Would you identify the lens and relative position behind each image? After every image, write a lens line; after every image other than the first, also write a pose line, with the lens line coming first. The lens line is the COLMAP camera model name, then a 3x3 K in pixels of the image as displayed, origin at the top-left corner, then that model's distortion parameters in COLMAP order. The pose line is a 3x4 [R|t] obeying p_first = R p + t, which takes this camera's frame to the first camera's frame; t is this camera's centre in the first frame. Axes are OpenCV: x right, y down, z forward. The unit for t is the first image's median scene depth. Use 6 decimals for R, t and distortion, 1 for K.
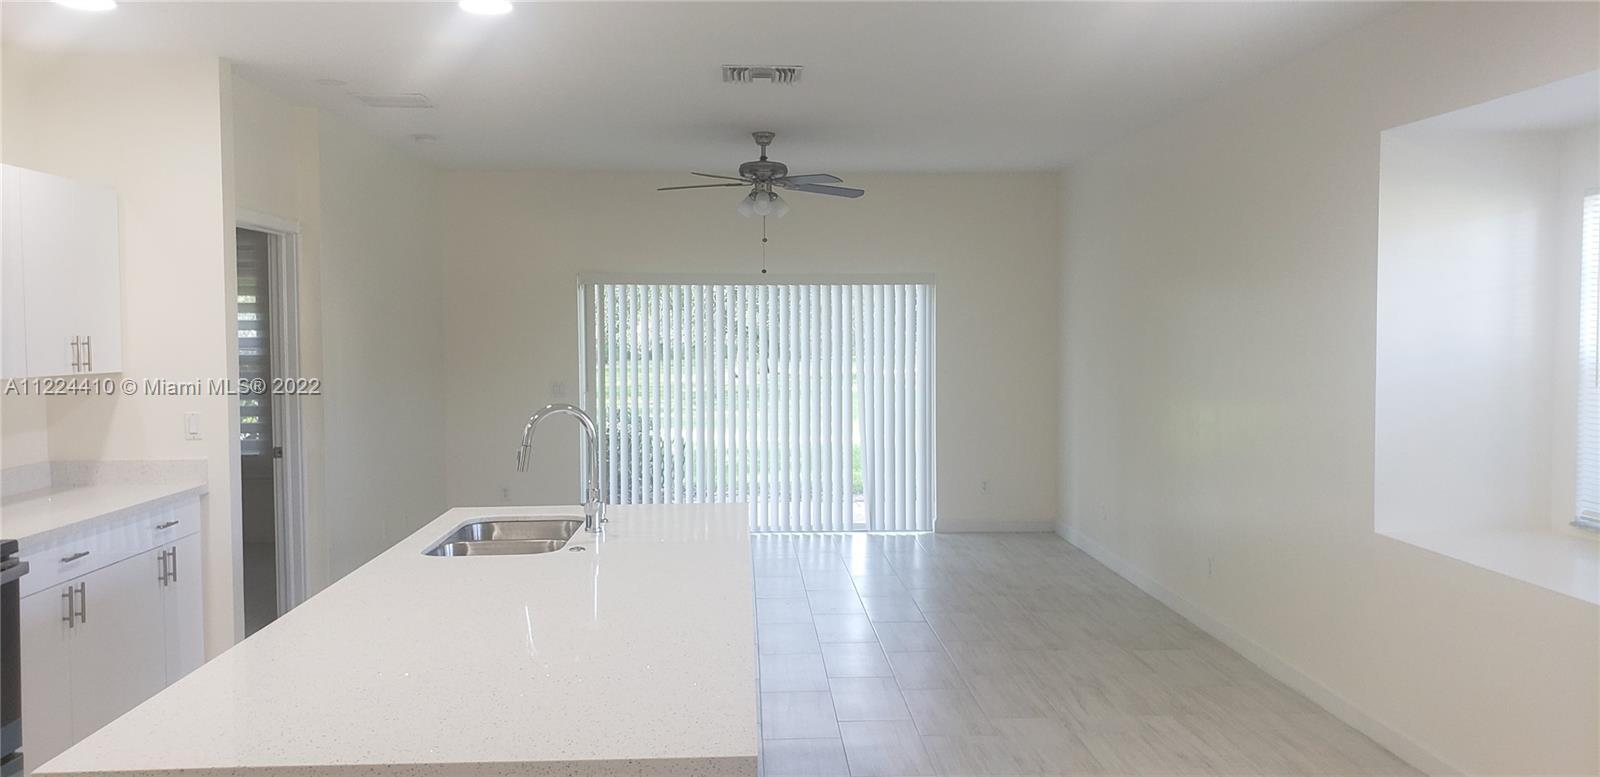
lens RADIAL K [[1234.1, 0, 813.2], [0, 1234.1, 389.5], [0, 0, 1]] dist [0.002607, -0.009843]
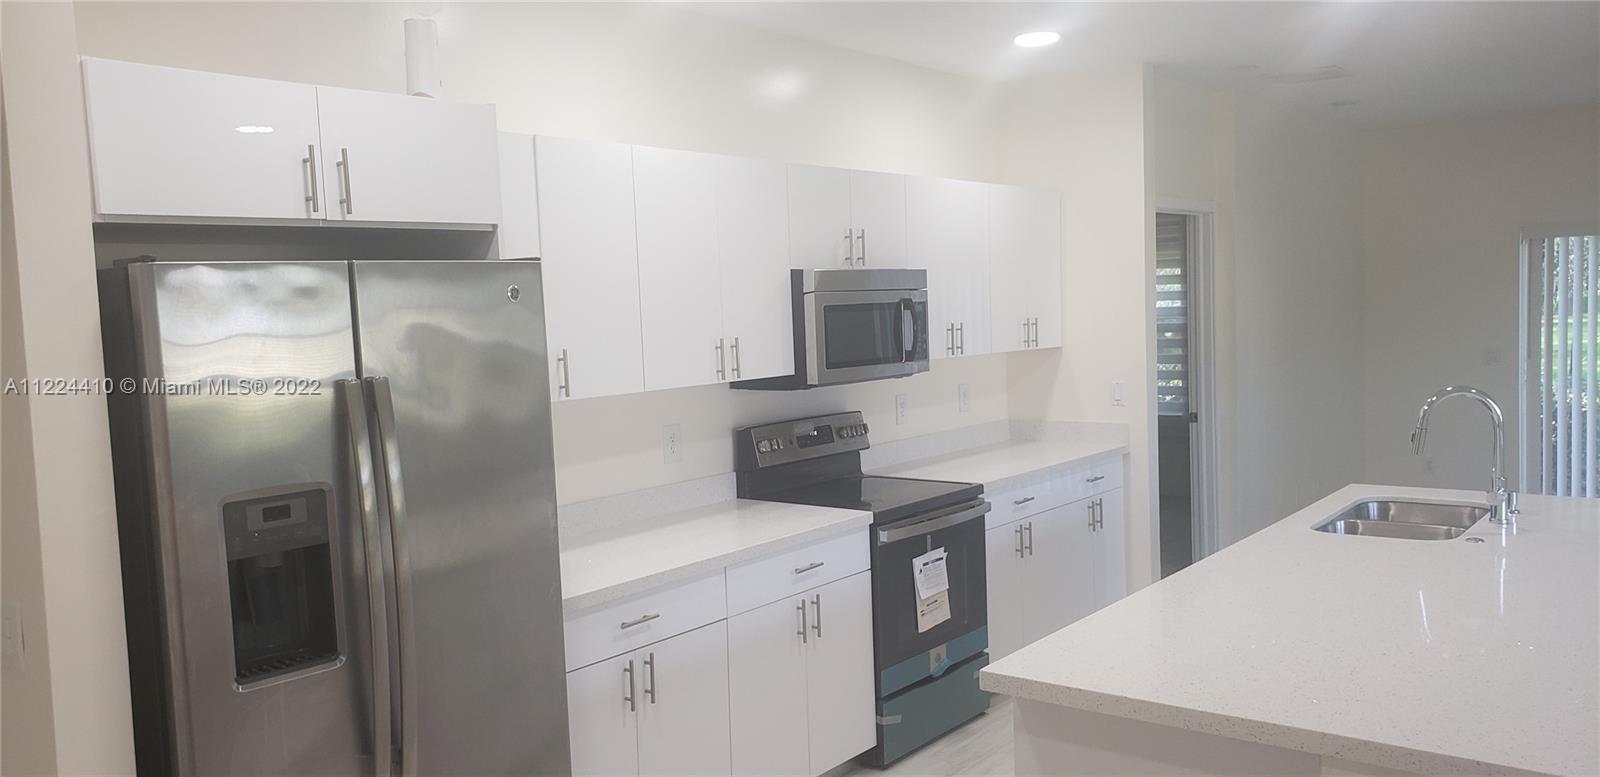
lens RADIAL K [[1234.1, 0, 813.2], [0, 1234.1, 389.5], [0, 0, 1]] dist [0.002607, -0.009843]
pose [[0.752614, 0.025827, -0.657956, 0.038278], [-0.003732, 0.999382, 0.034960, -0.014600], [0.658452, -0.023856, 0.752245, -0.043001]]
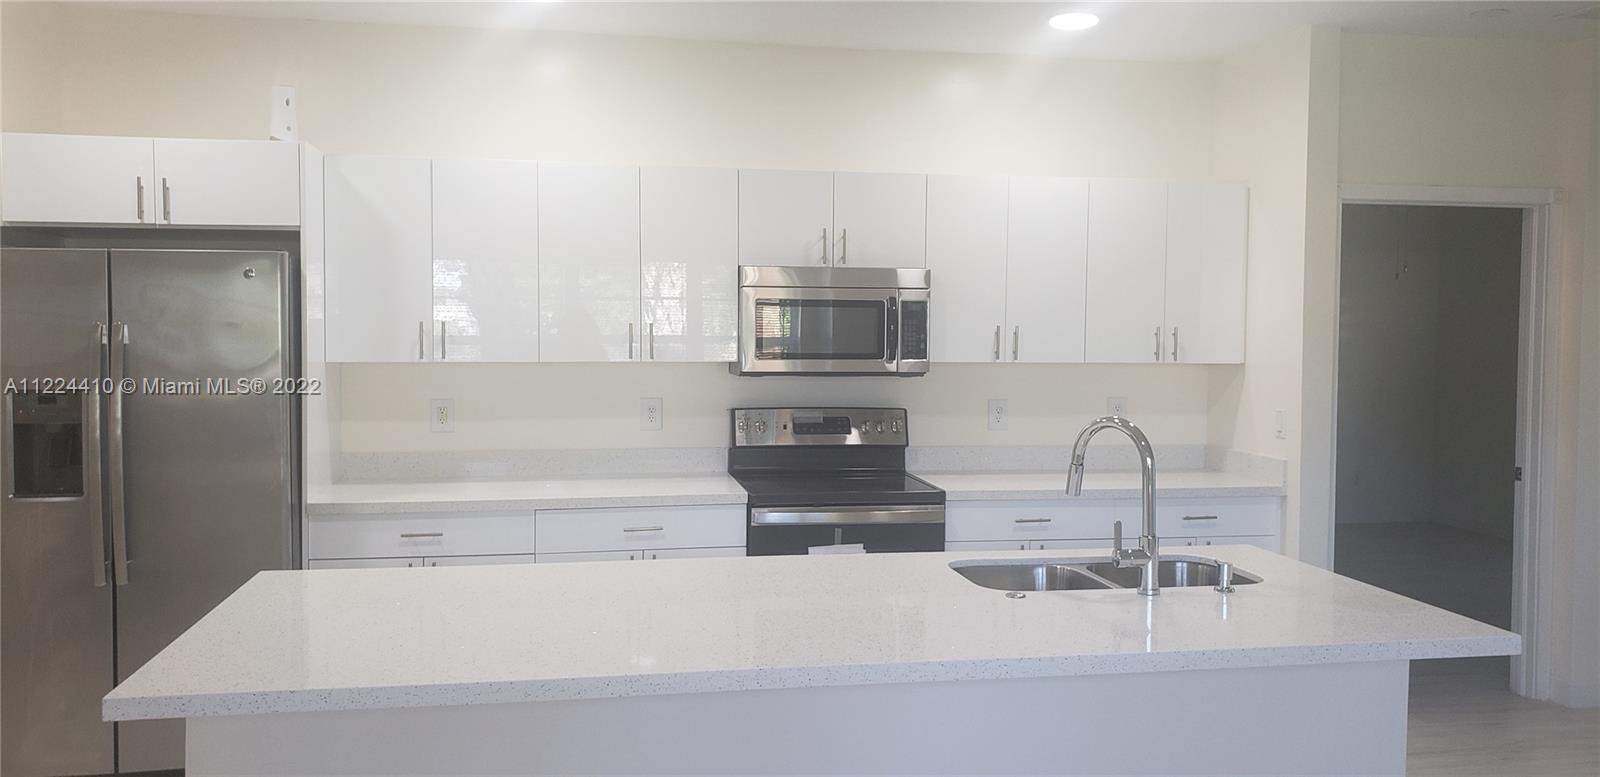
lens RADIAL K [[1234.1, 0, 813.2], [0, 1234.1, 389.5], [0, 0, 1]] dist [0.002607, -0.009843]
pose [[0.134250, 0.061252, -0.989053, 0.452972], [-0.060404, 0.996738, 0.053529, -0.029694], [0.989105, 0.052556, 0.137511, 0.606146]]
